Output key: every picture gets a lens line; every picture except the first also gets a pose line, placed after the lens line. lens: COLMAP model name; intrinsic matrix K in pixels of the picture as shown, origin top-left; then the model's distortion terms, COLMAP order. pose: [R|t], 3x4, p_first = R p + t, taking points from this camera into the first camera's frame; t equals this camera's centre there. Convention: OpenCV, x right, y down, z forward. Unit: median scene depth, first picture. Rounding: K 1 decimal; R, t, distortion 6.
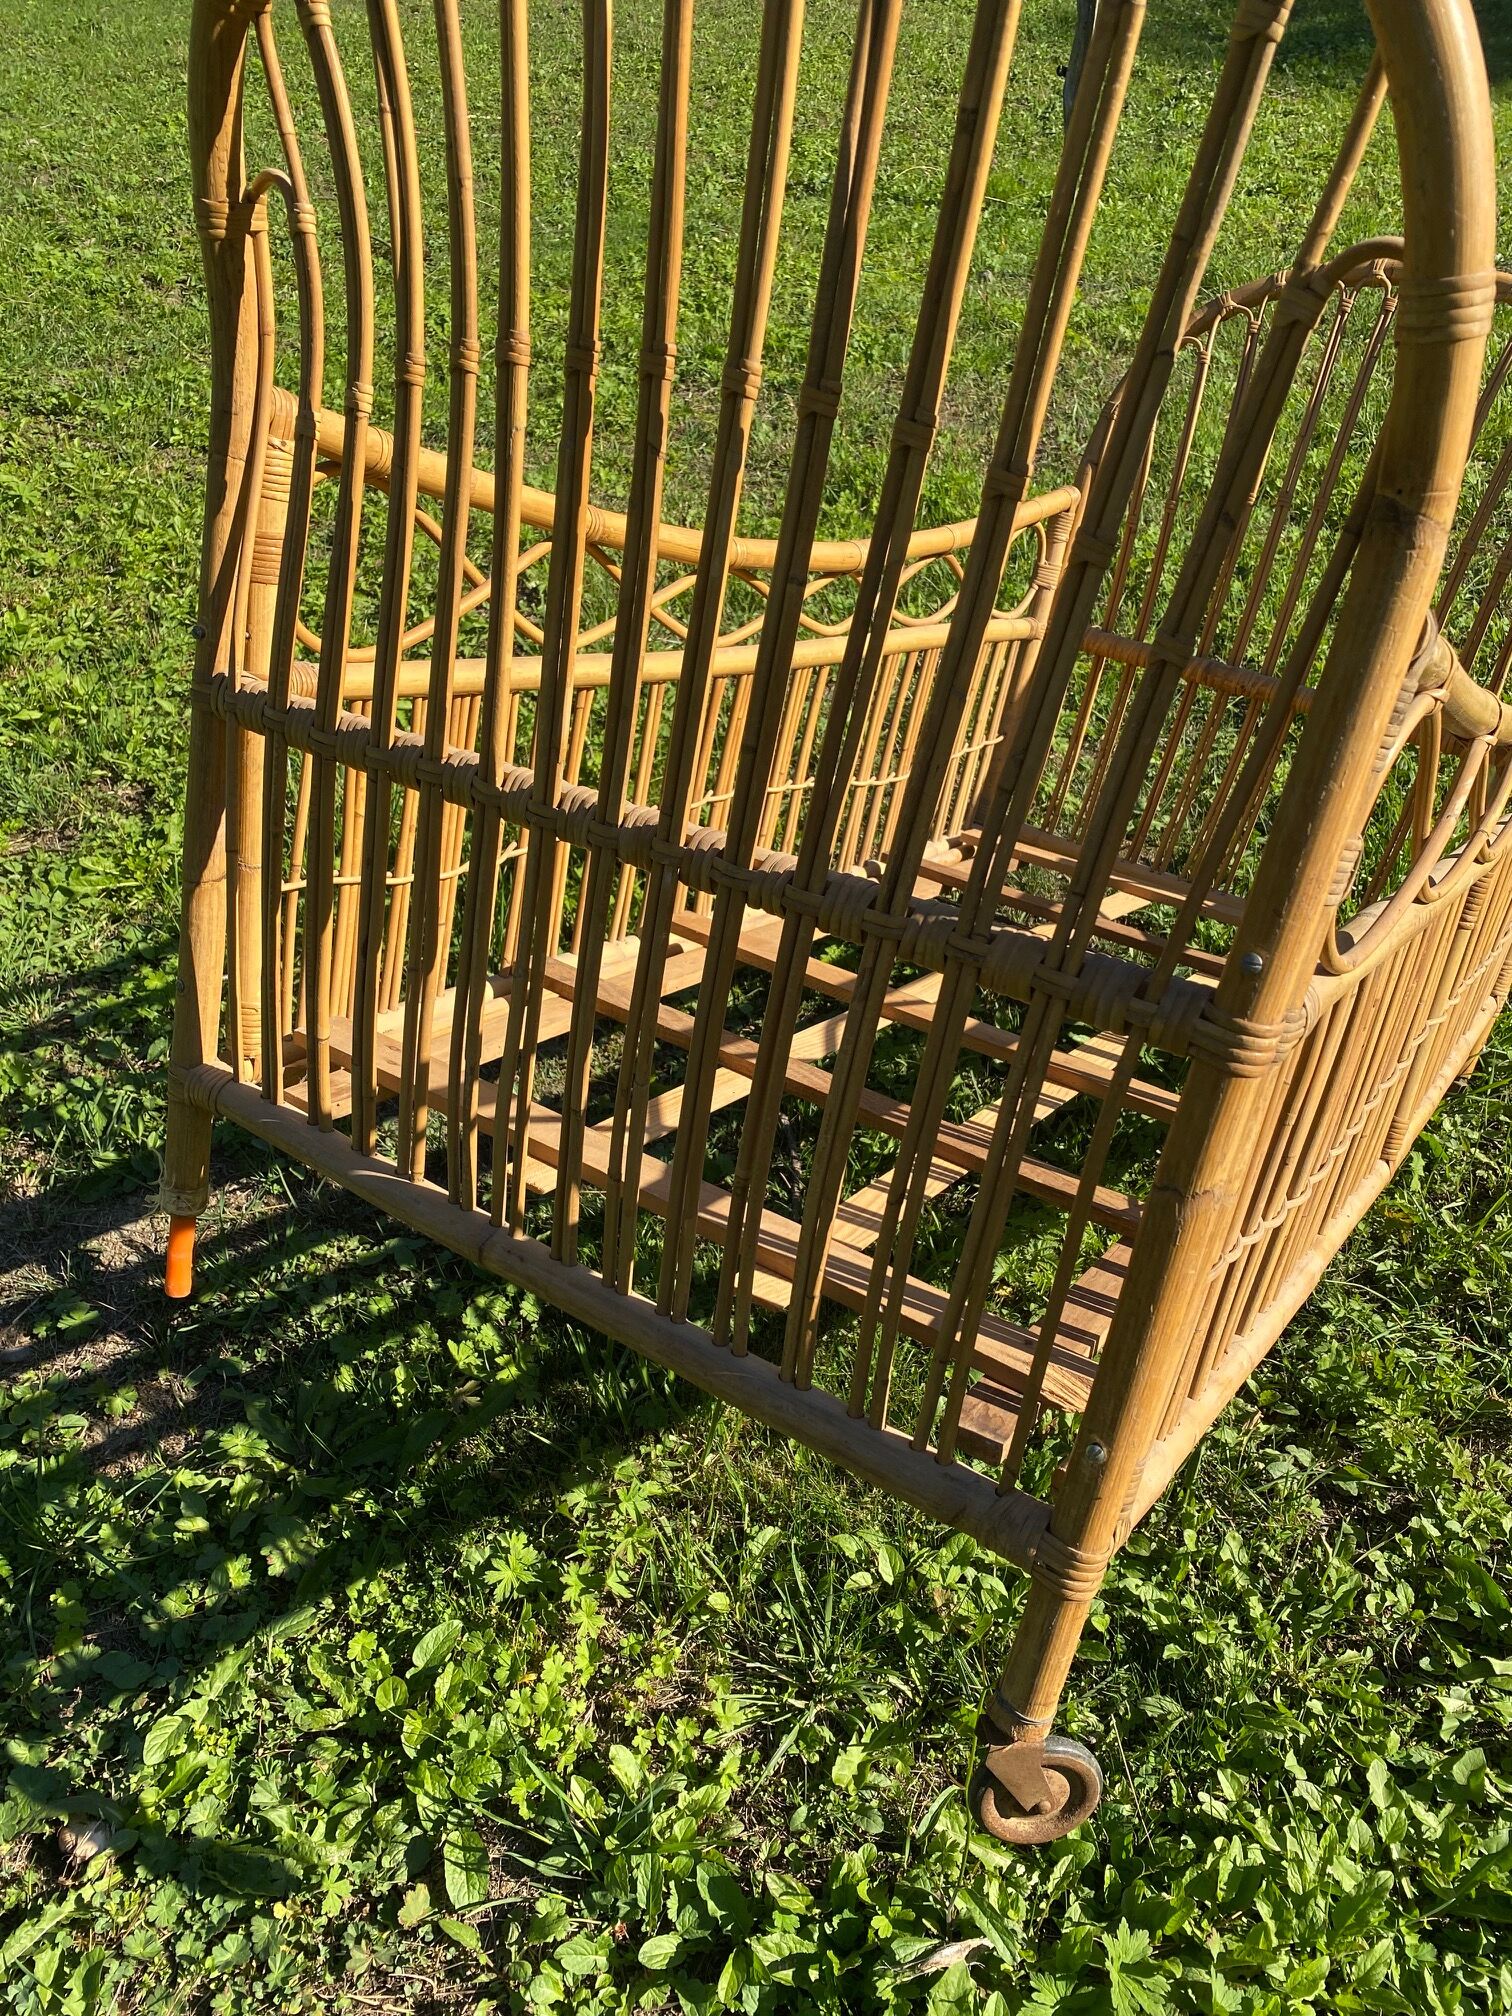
lens RADIAL K [[1544.0, 0, 756.4], [0, 1544.0, 1022.9], [0, 0, 1]] dist [0.006098, 0.003923]
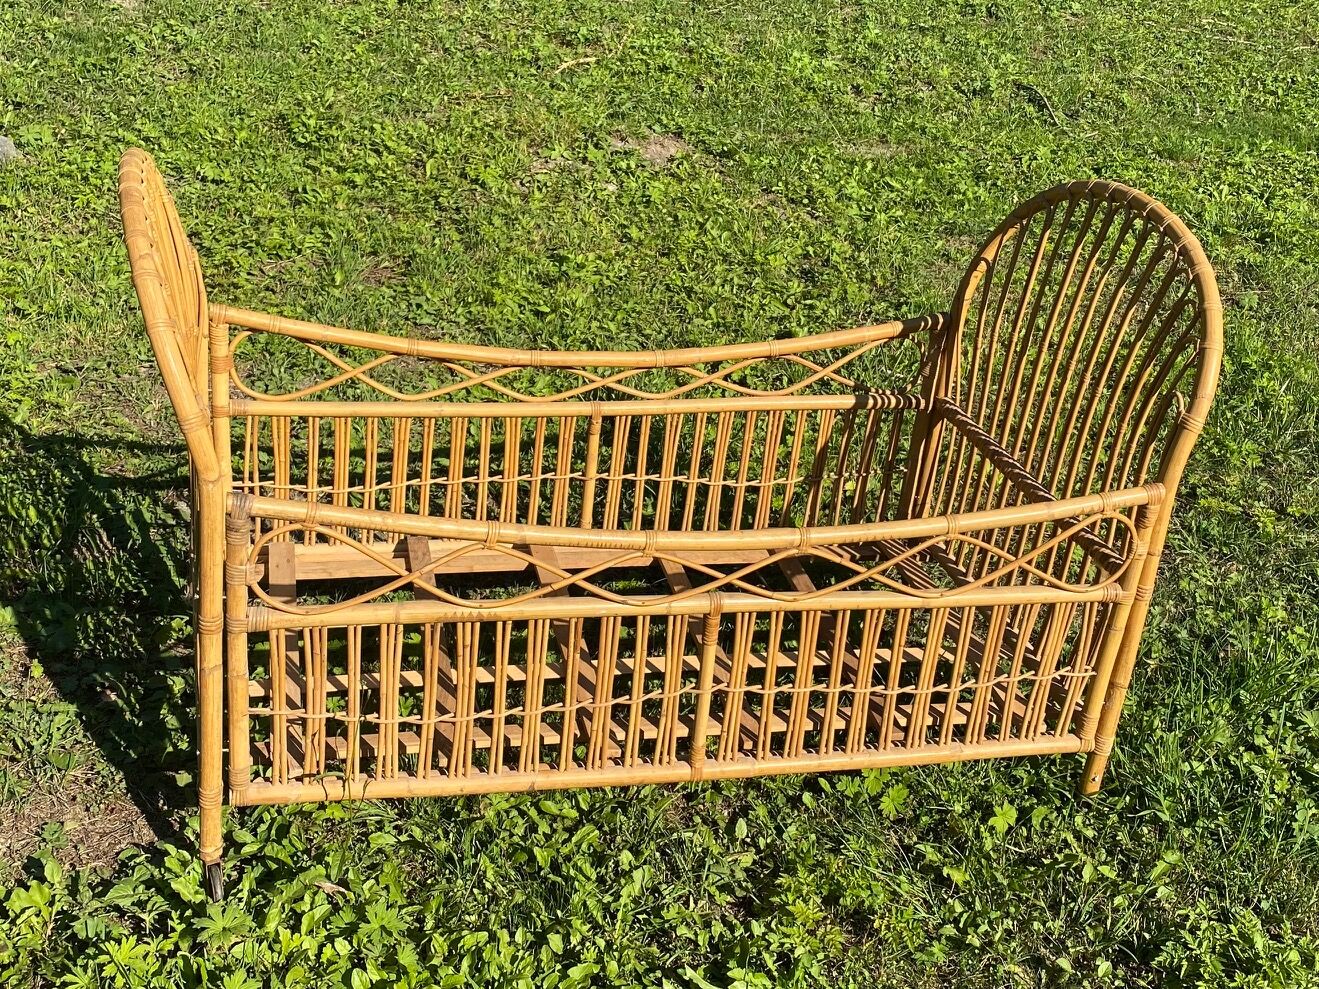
lens RADIAL K [[1514.4, 0, 664.4], [0, 1514.4, 420.2], [0, 0, 1]] dist [0.173368, -0.507443]
pose [[0.799319, 0.305345, -0.517546, 1.100271], [-0.420767, 0.899293, -0.119278, 0.094698], [0.429005, 0.313107, 0.847301, -0.573955]]
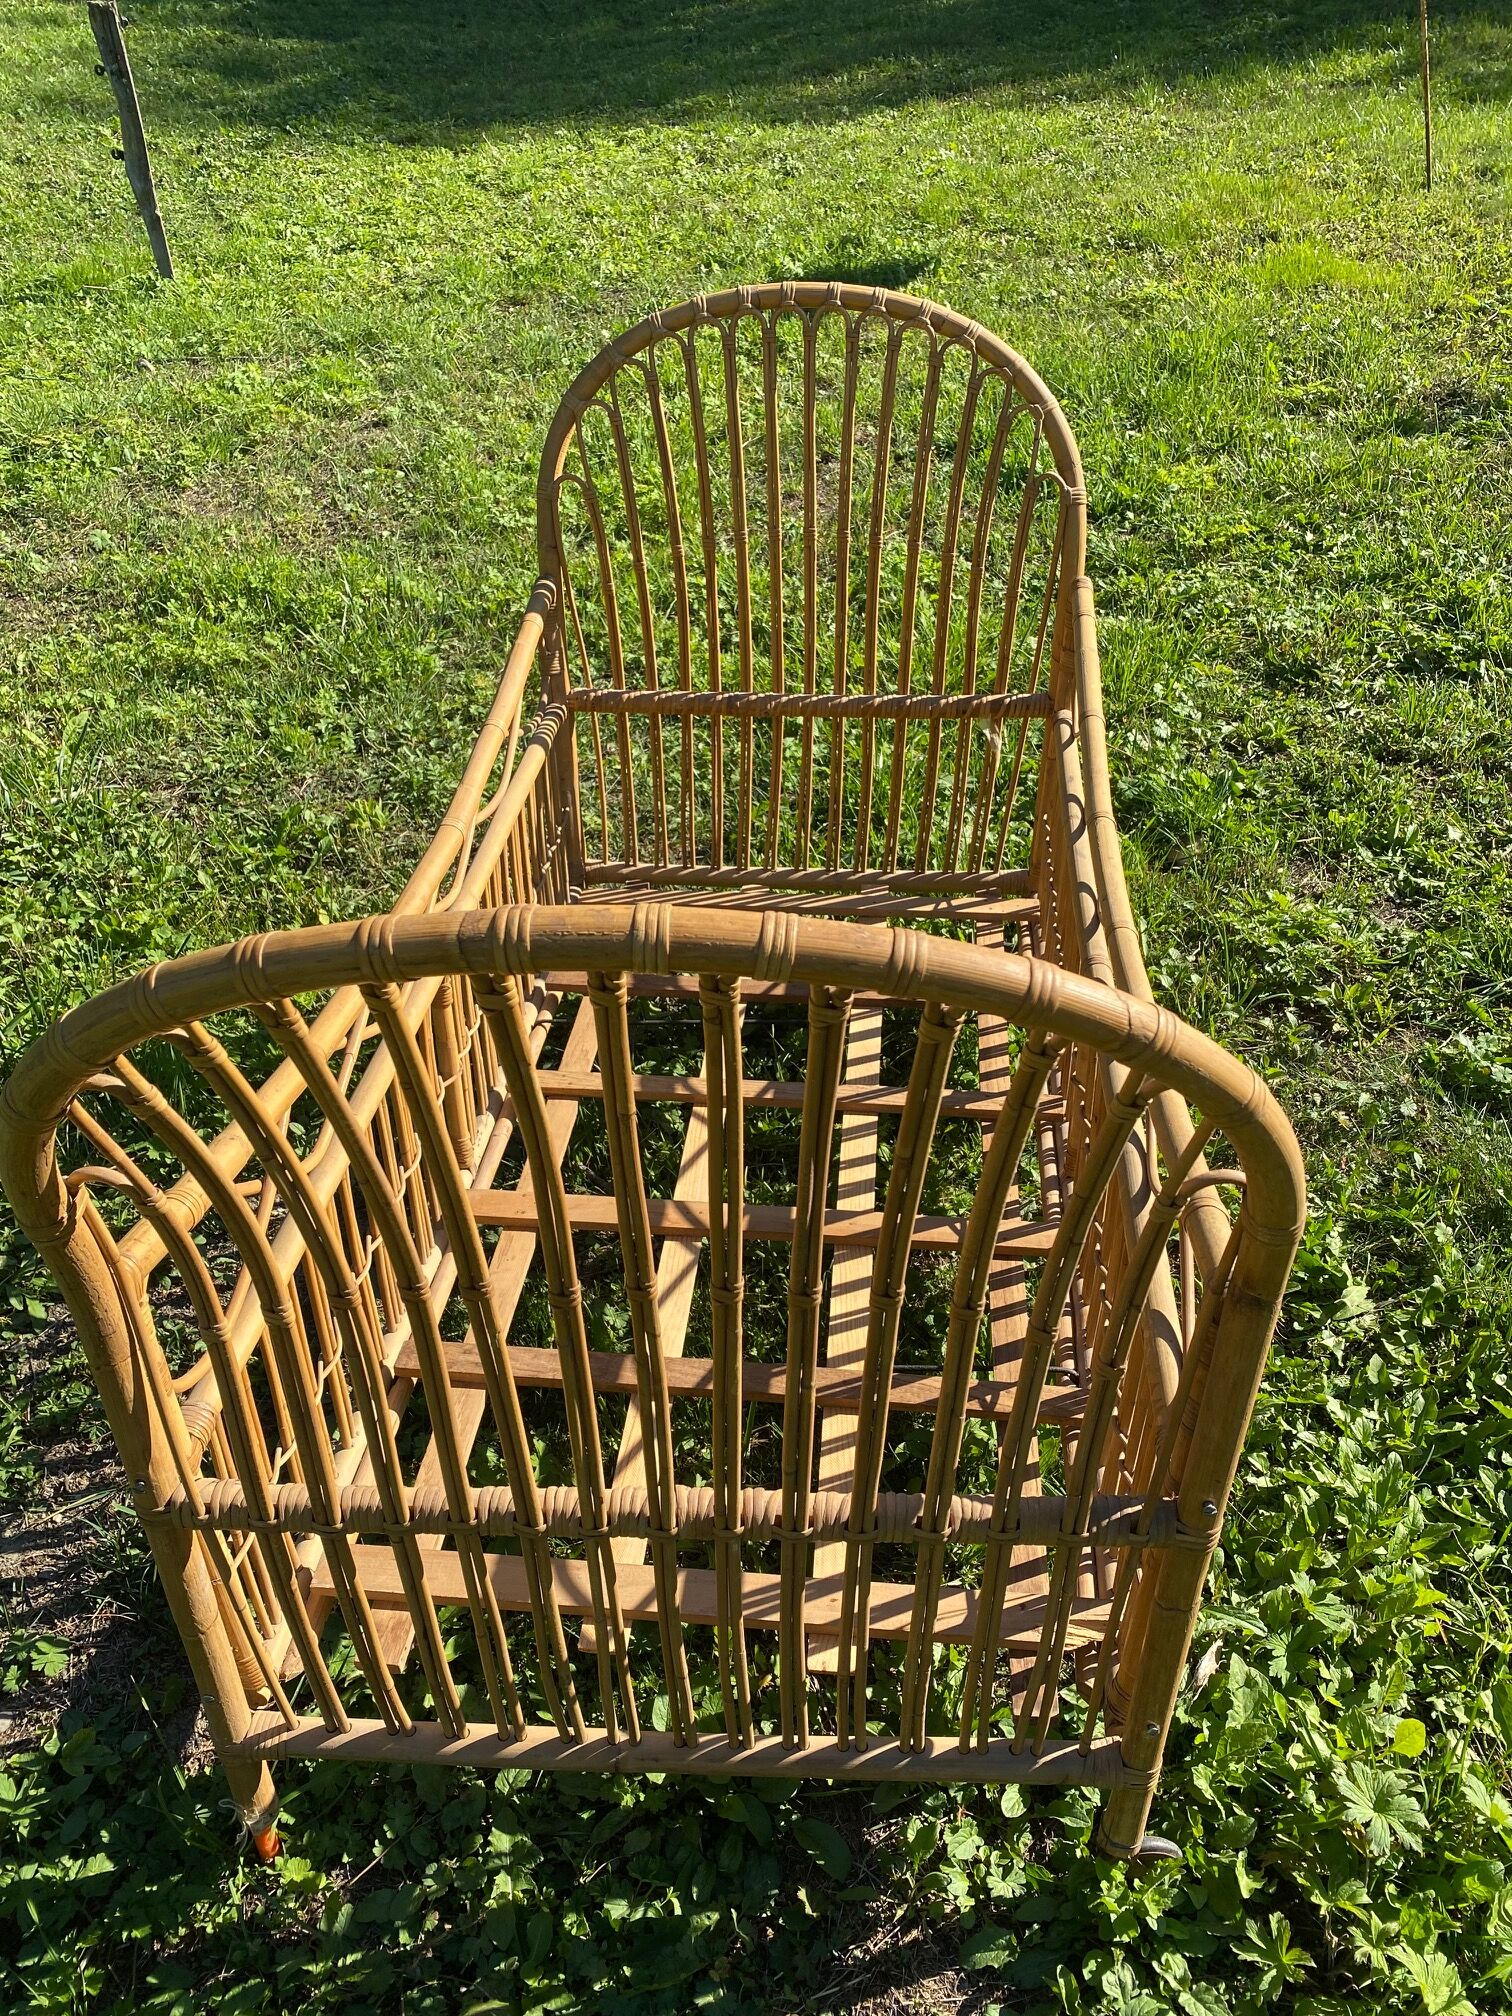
lens RADIAL K [[1538.6, 0, 755.5], [0, 1538.6, 998.9], [0, 0, 1]] dist [0.012198, -0.004804]
pose [[0.831273, -0.331738, 0.446022, -0.478563], [0.345581, 0.936904, 0.052764, -0.091912], [-0.435384, 0.110275, 0.893465, -0.031559]]
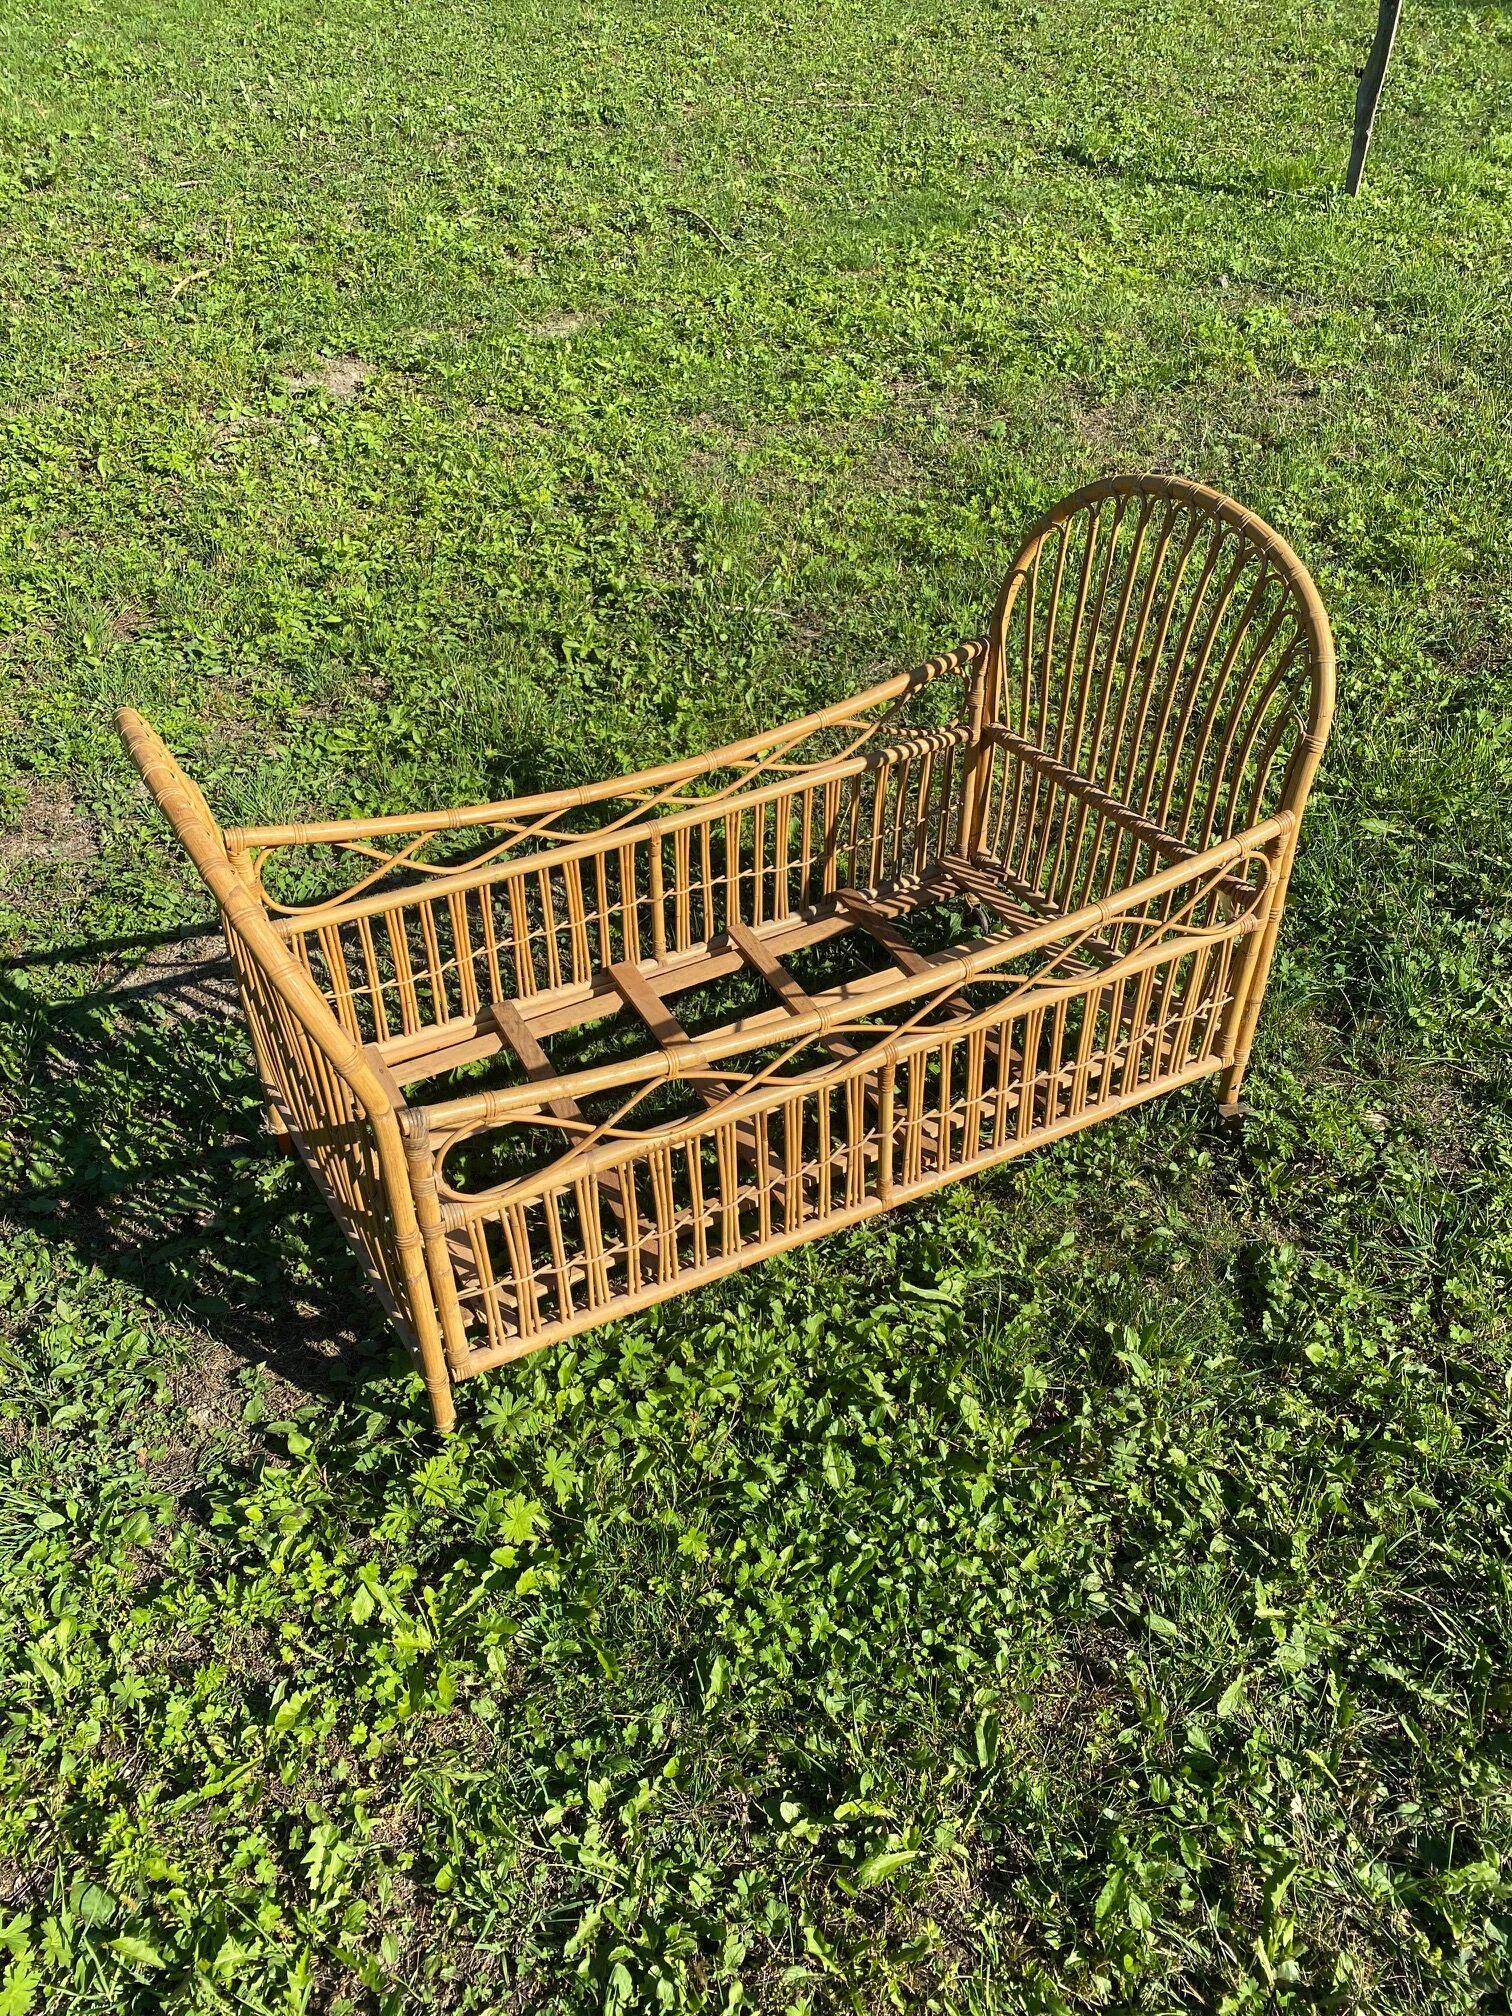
lens RADIAL K [[1538.6, 0, 755.5], [0, 1538.6, 998.9], [0, 0, 1]] dist [0.012198, -0.004804]
pose [[0.965680, 0.161899, -0.203105, 0.606741], [-0.149338, 0.985875, 0.075818, -0.035251], [0.212511, -0.042884, 0.976217, -0.793977]]
